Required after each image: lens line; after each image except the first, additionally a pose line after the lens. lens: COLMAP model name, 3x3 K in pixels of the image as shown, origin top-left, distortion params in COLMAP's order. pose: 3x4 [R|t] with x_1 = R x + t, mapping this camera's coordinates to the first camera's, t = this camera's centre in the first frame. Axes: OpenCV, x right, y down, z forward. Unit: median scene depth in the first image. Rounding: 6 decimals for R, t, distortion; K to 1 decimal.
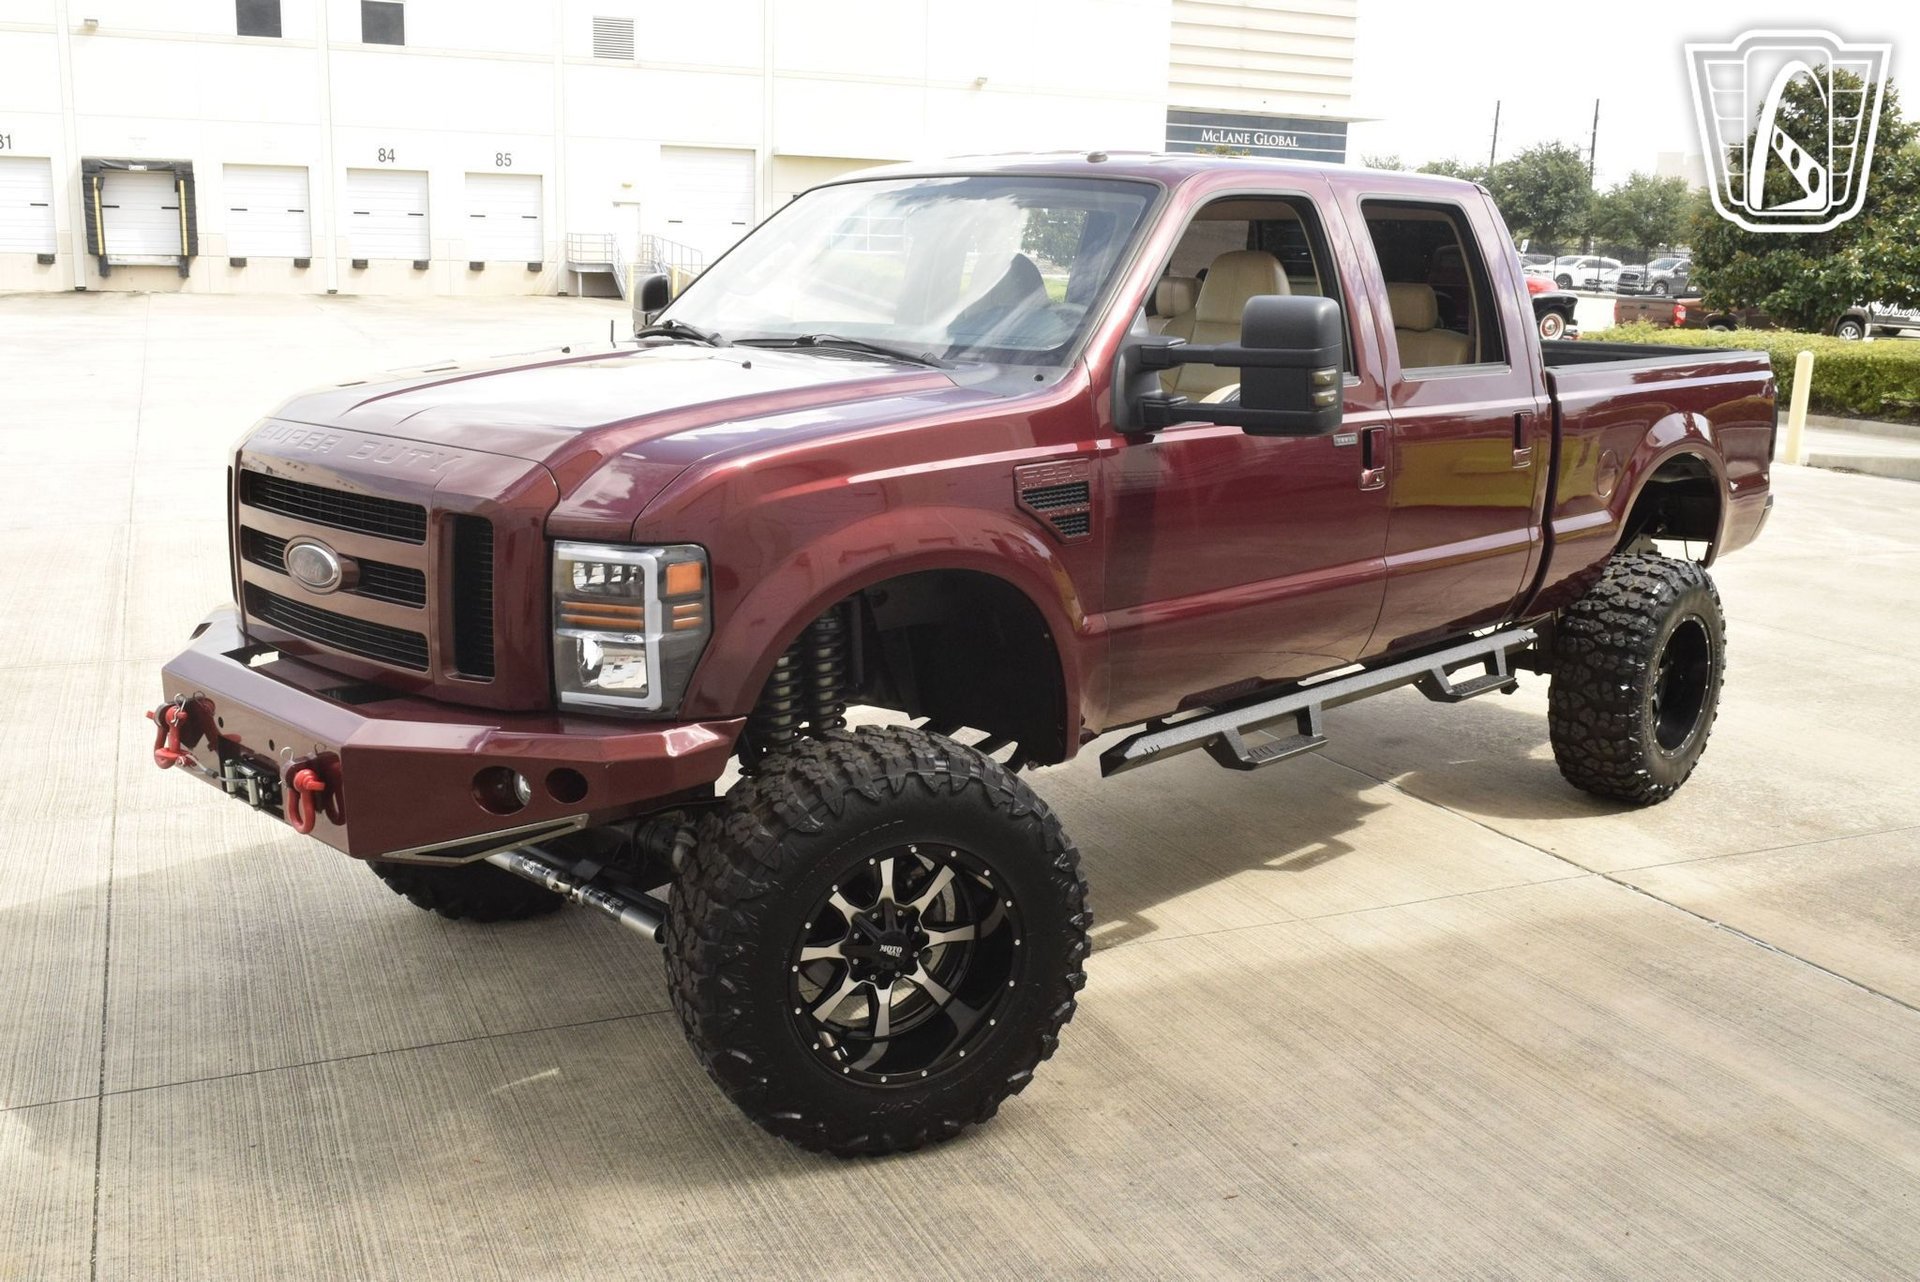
lens RADIAL K [[1798.7, 0, 963.0], [0, 1798.7, 638.1], [0, 0, 1]] dist [-0.028759, 0.002119]
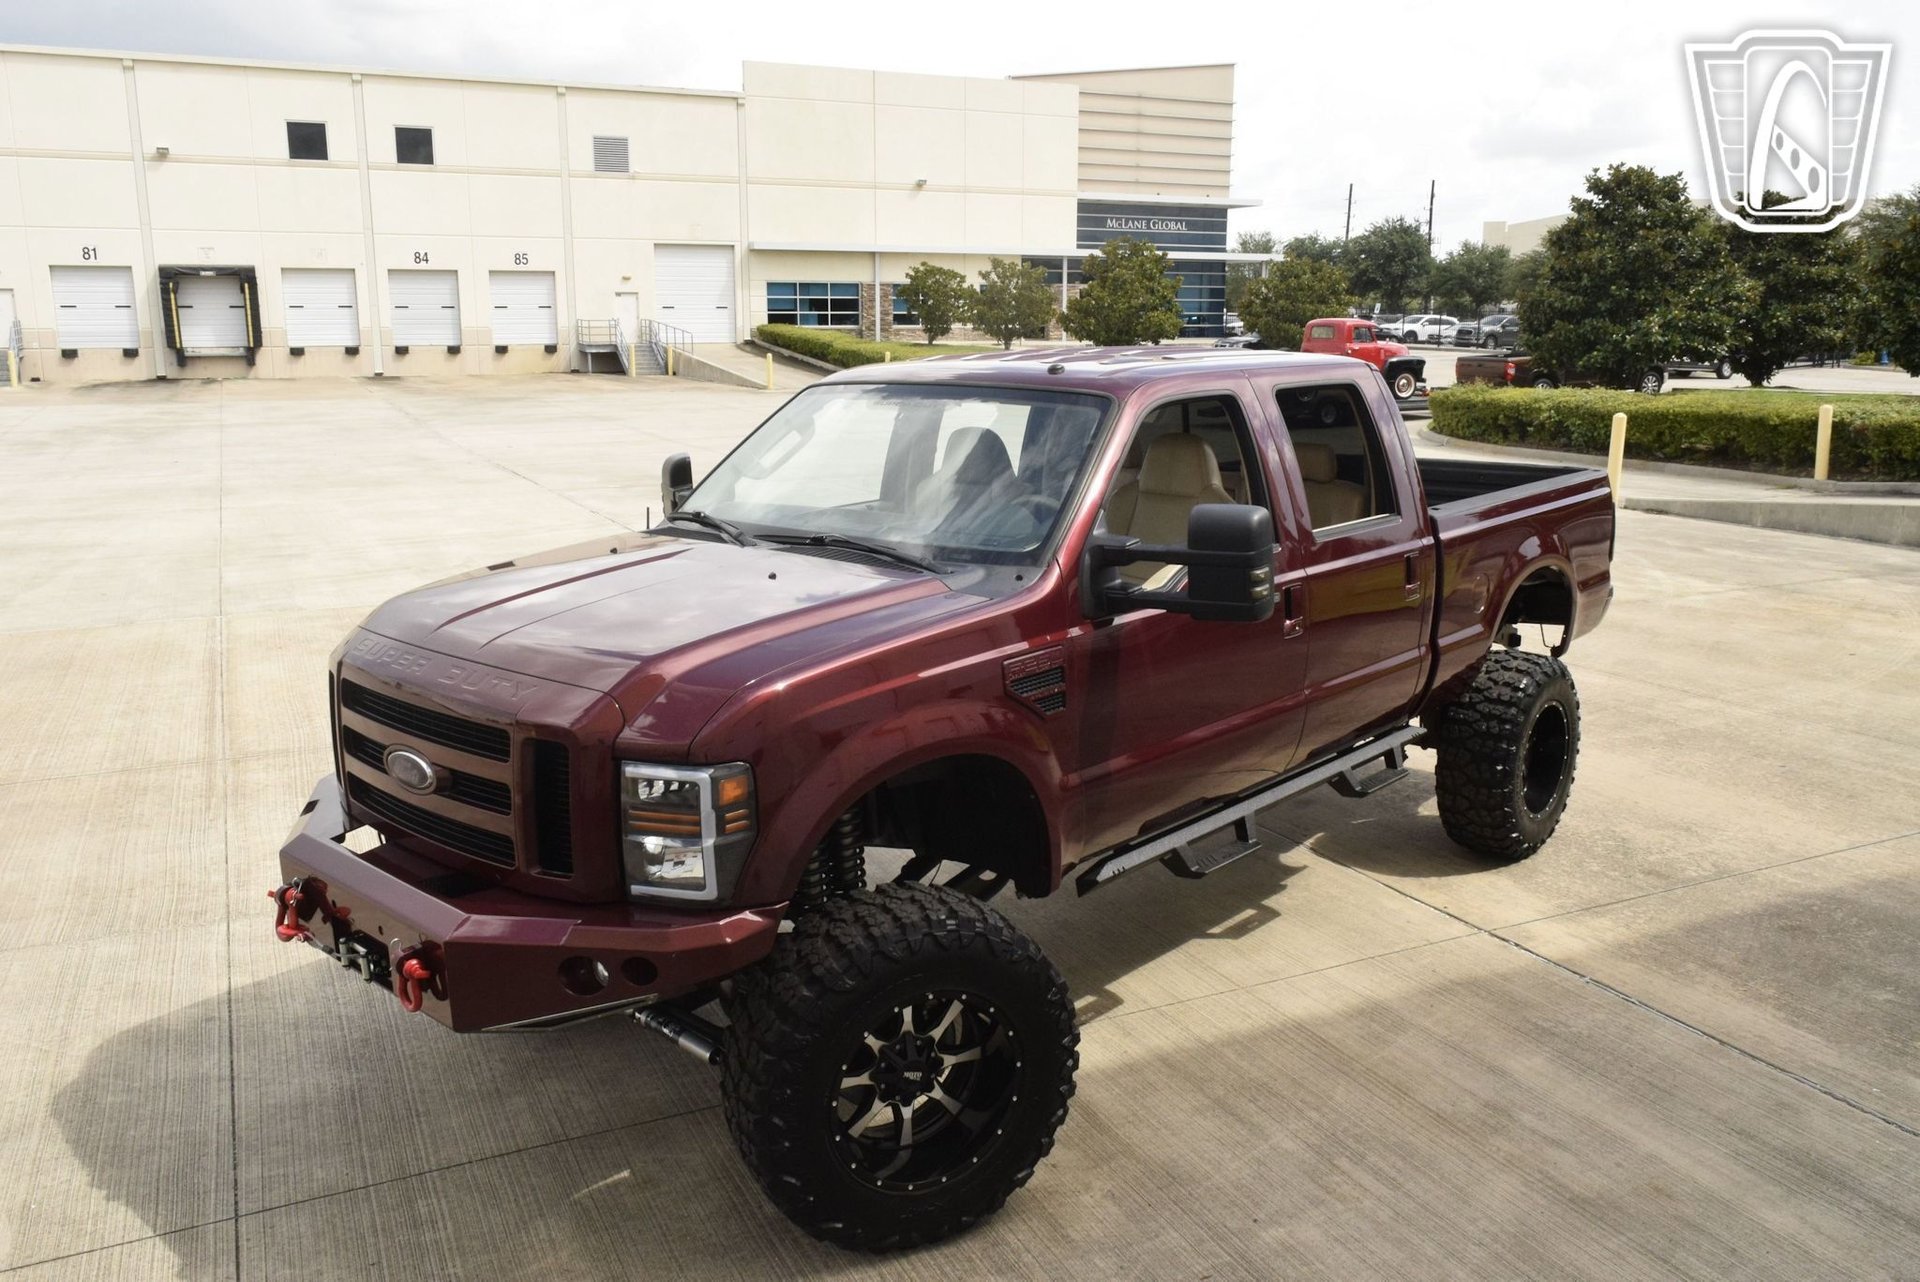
lens RADIAL K [[1502.7, 0, 957.4], [0, 1502.7, 637.6], [0, 0, 1]] dist [-0.012536, 0.006734]
pose [[0.999177, -0.031189, 0.025942, -0.023804], [0.031227, 0.999512, -0.001051, -0.099112], [-0.025897, 0.001860, 0.999663, 0.007374]]
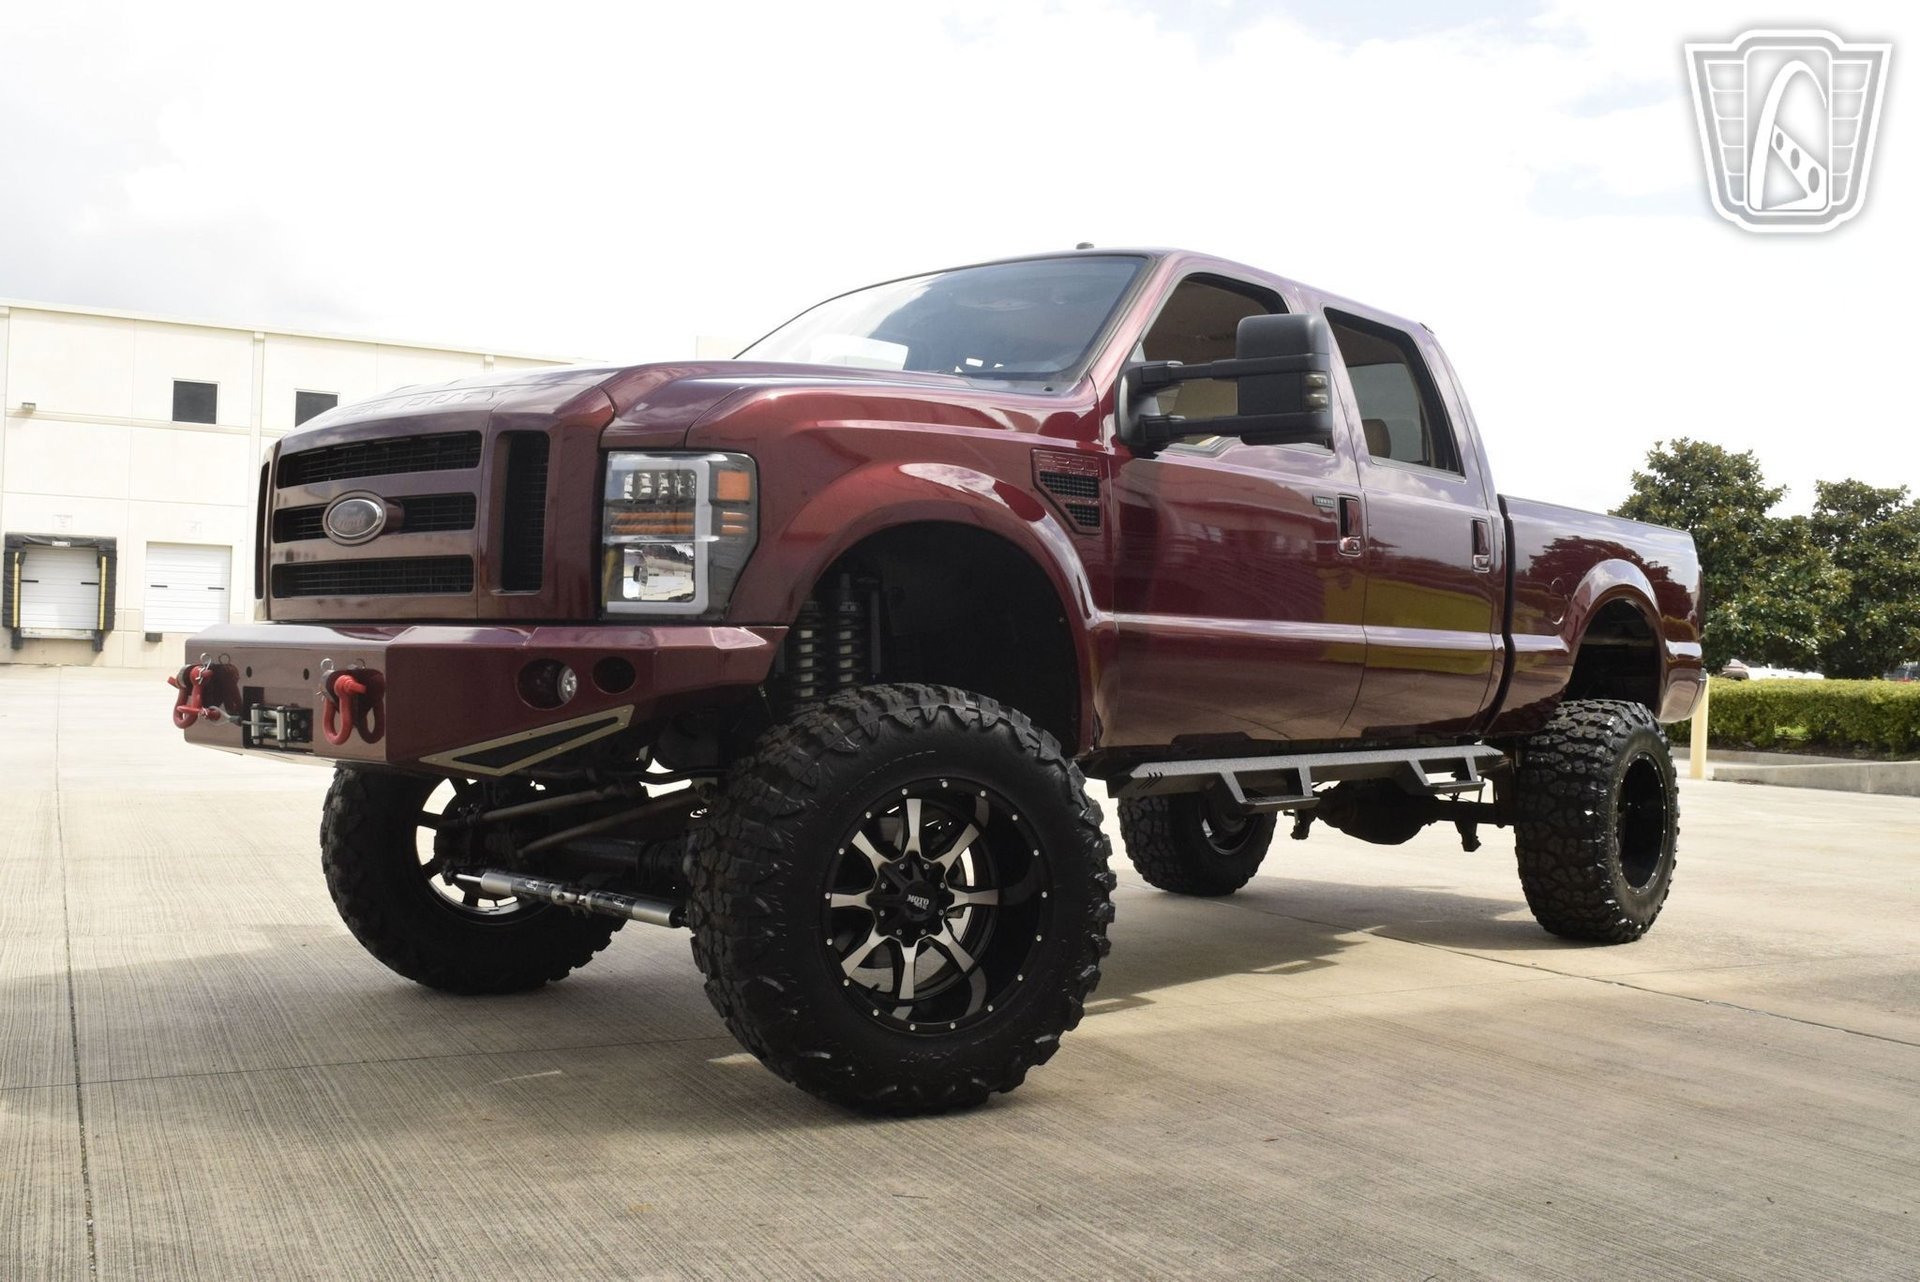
lens RADIAL K [[1798.7, 0, 963.0], [0, 1798.7, 638.1], [0, 0, 1]] dist [-0.028759, 0.002119]
pose [[0.998633, 0.005395, 0.051990, -0.059233], [0.006279, 0.975076, -0.221782, 0.220731], [-0.051891, 0.221805, 0.973709, -0.000493]]
